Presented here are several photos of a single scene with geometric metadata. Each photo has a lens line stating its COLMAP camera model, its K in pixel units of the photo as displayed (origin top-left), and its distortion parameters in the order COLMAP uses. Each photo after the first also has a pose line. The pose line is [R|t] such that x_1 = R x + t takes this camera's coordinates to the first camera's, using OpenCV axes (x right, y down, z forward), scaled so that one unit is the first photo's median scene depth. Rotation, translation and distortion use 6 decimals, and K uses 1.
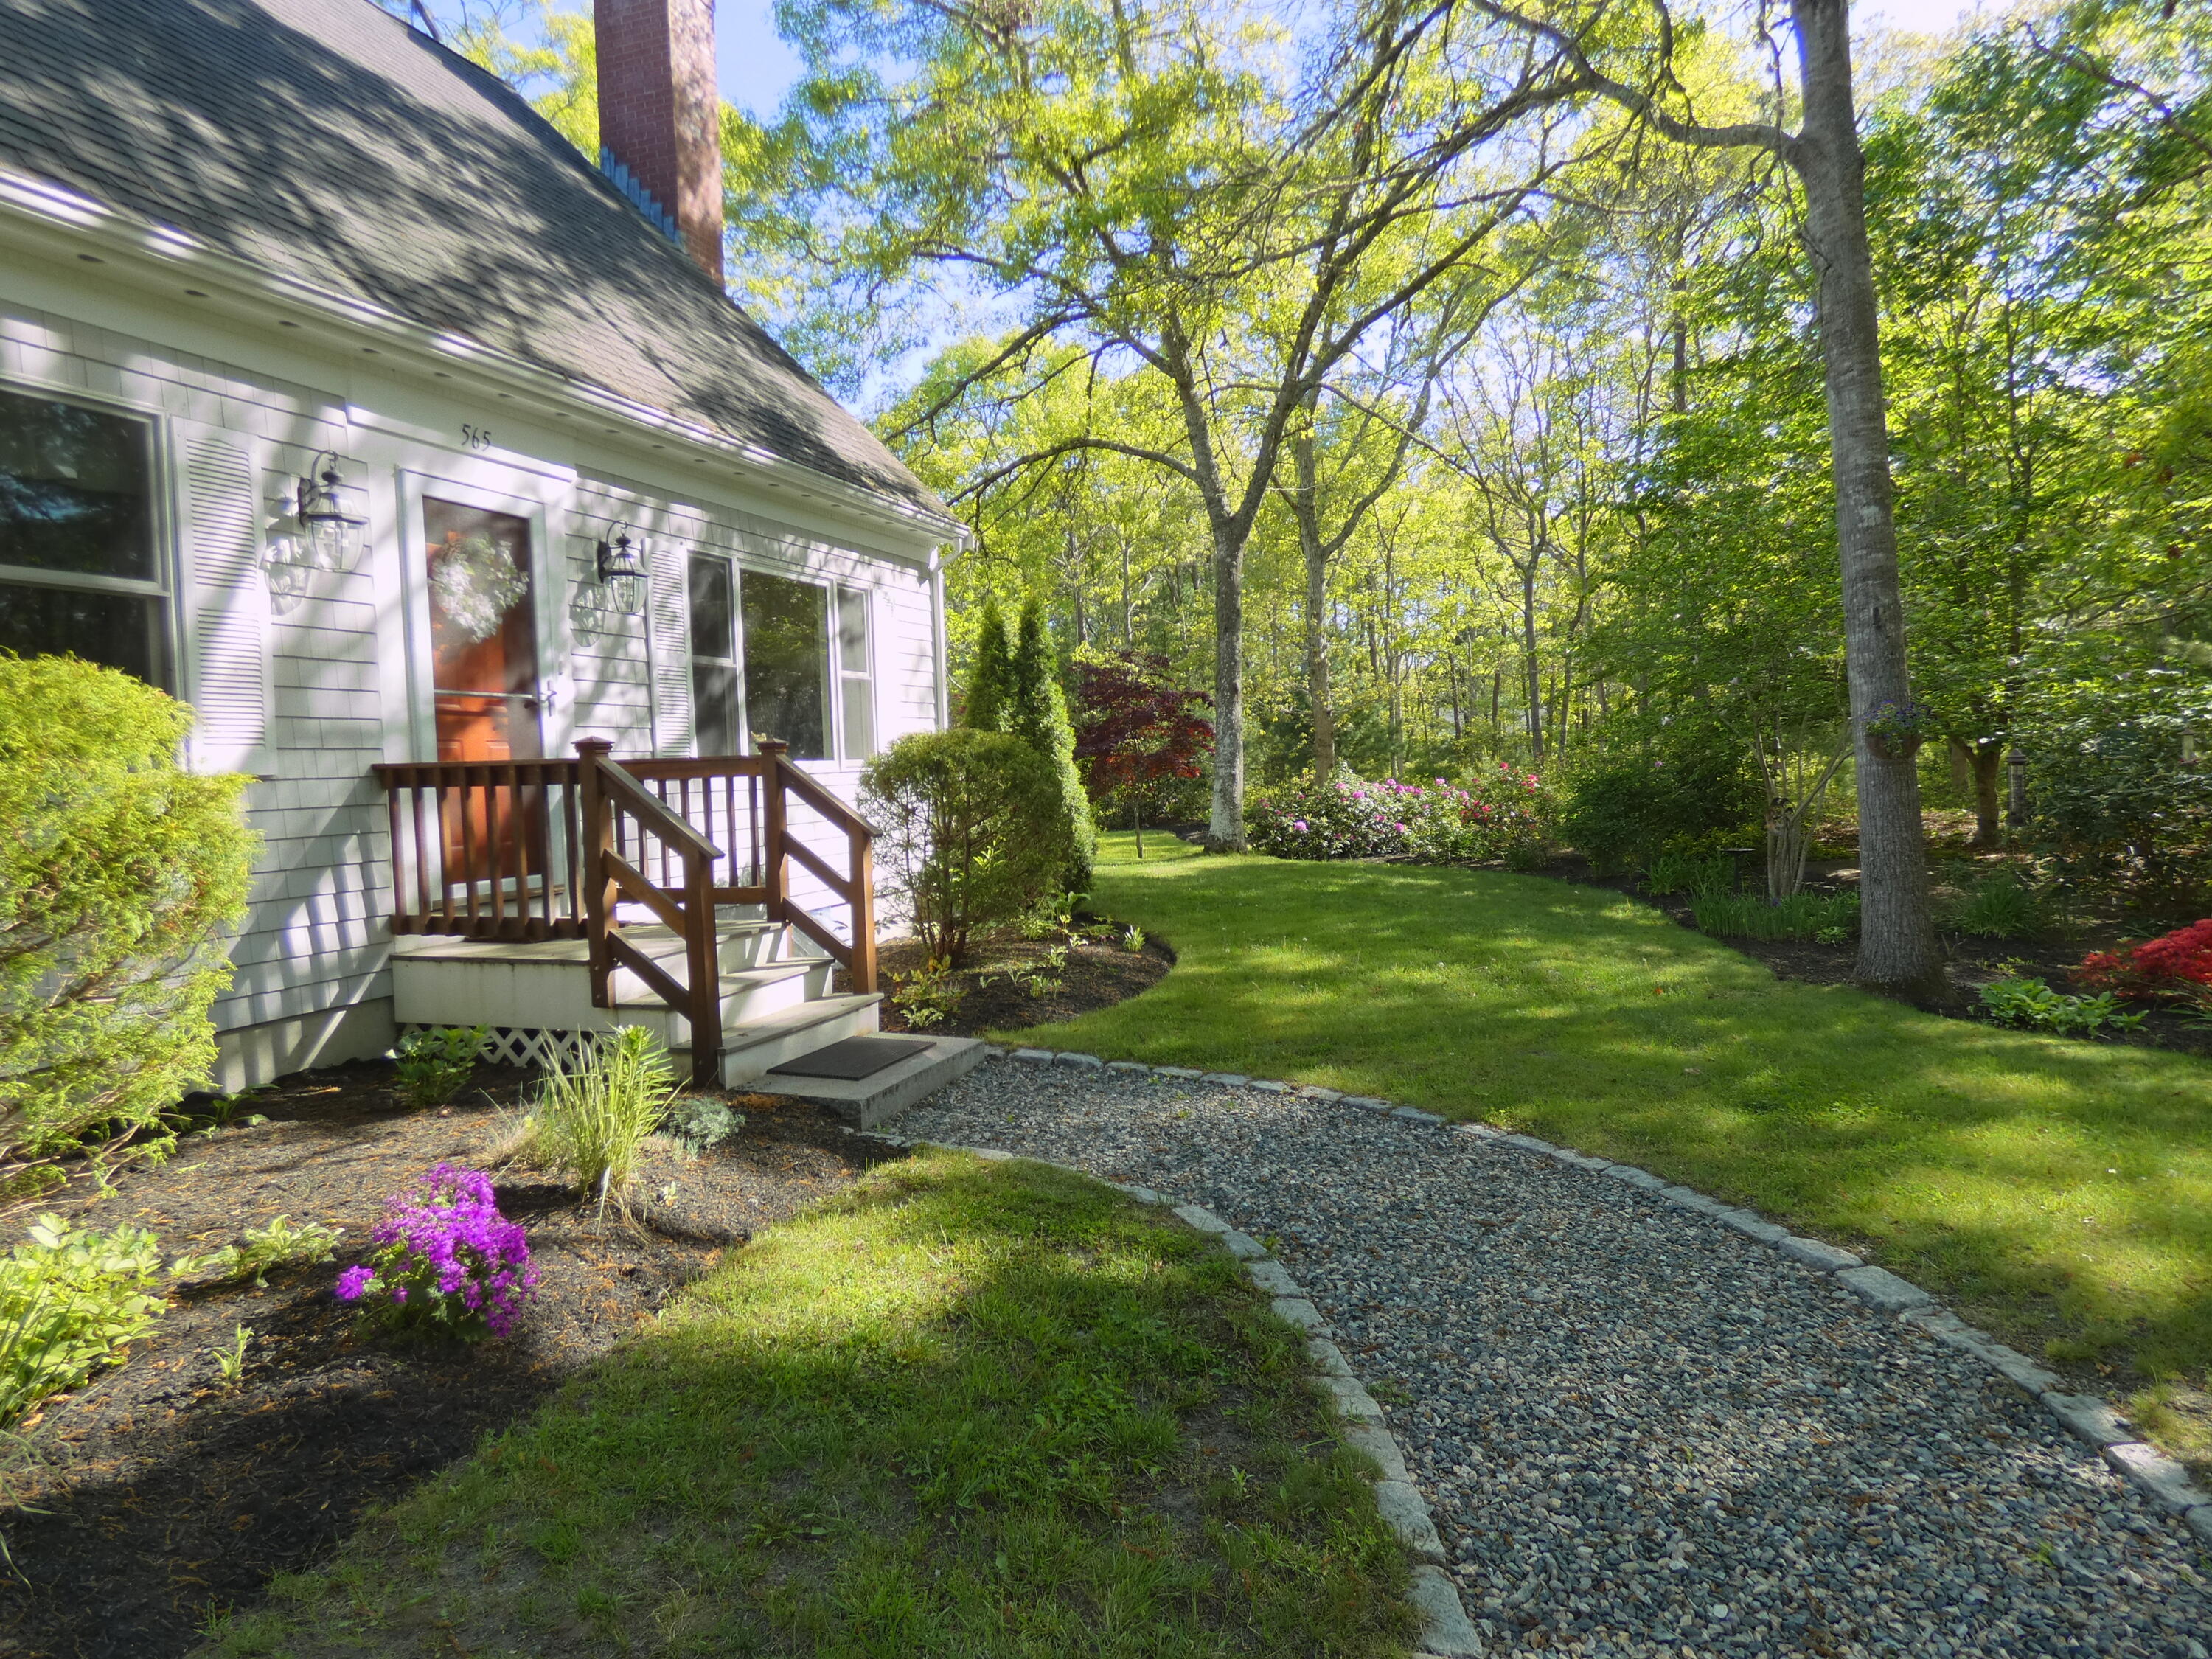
lens RADIAL K [[1388.1, 0, 1106.2], [0, 1388.1, 873.2], [0, 0, 1]] dist [-0.000097, -0.000245]
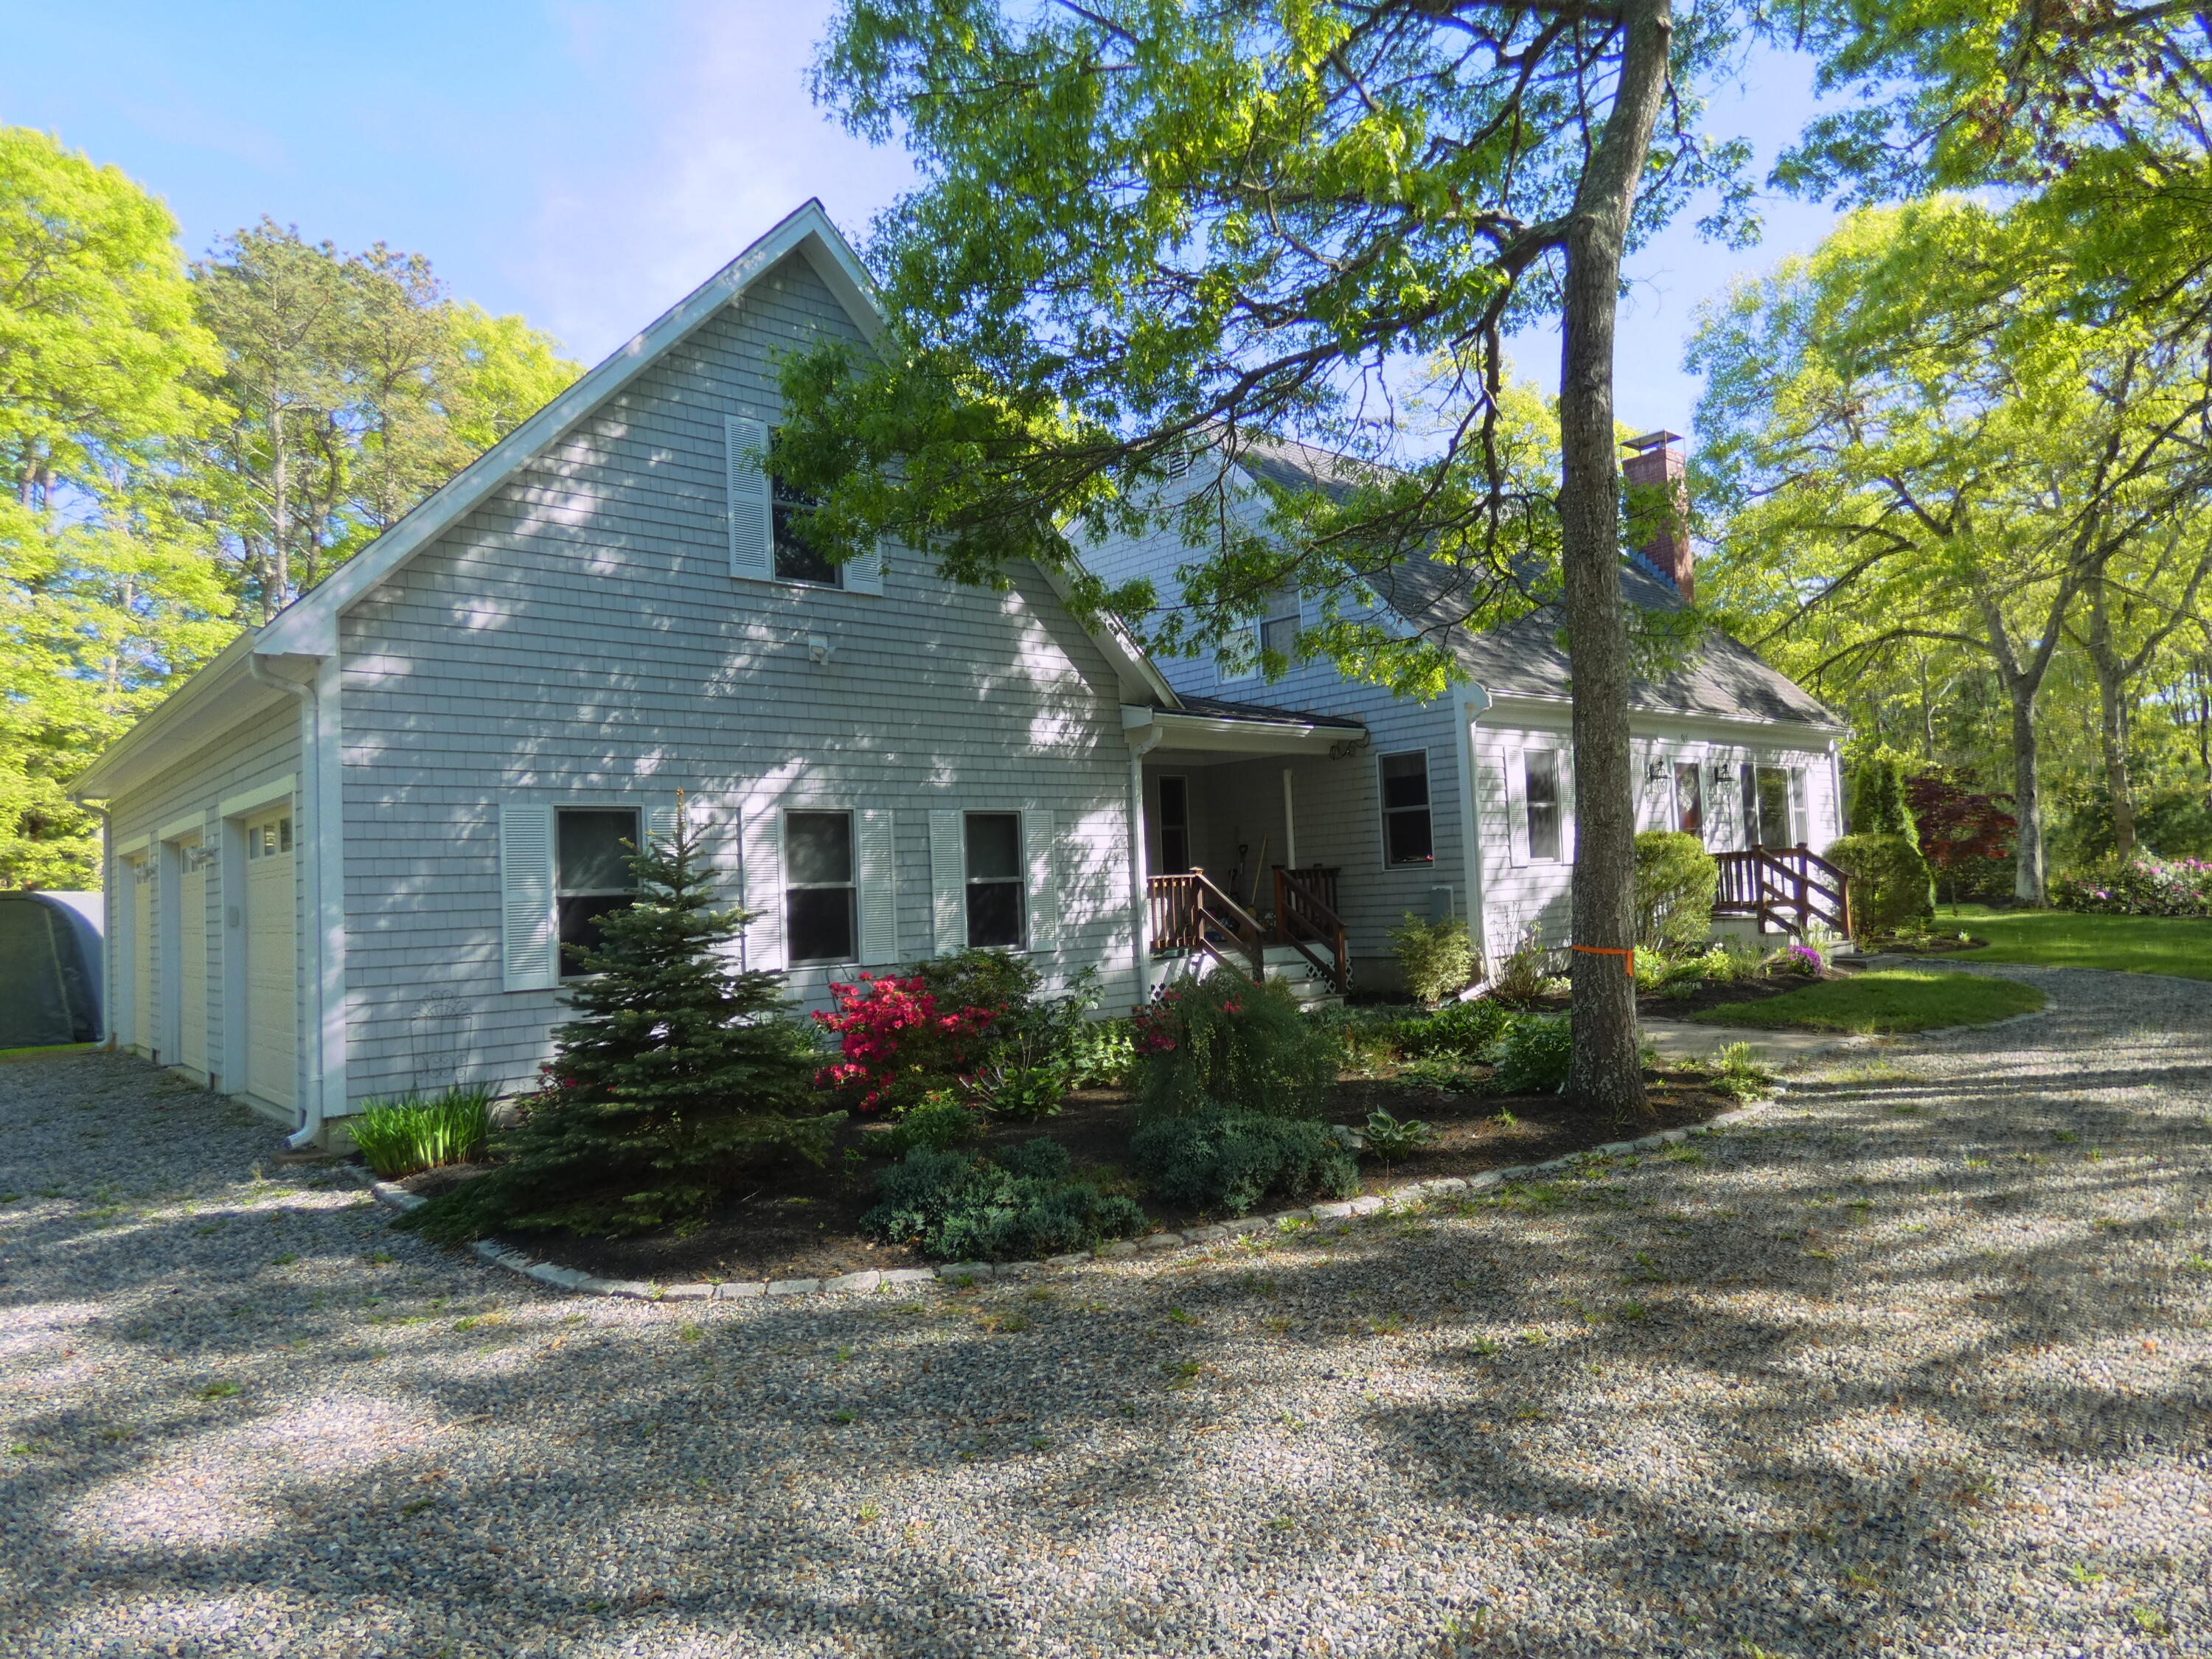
lens RADIAL K [[1388.1, 0, 1106.2], [0, 1388.1, 873.2], [0, 0, 1]] dist [-0.000097, -0.000245]
pose [[0.870522, -0.025679, -0.491459, -0.064222], [-0.010688, 0.997416, -0.071047, 0.102583], [0.492013, 0.067101, 0.867998, -1.227221]]
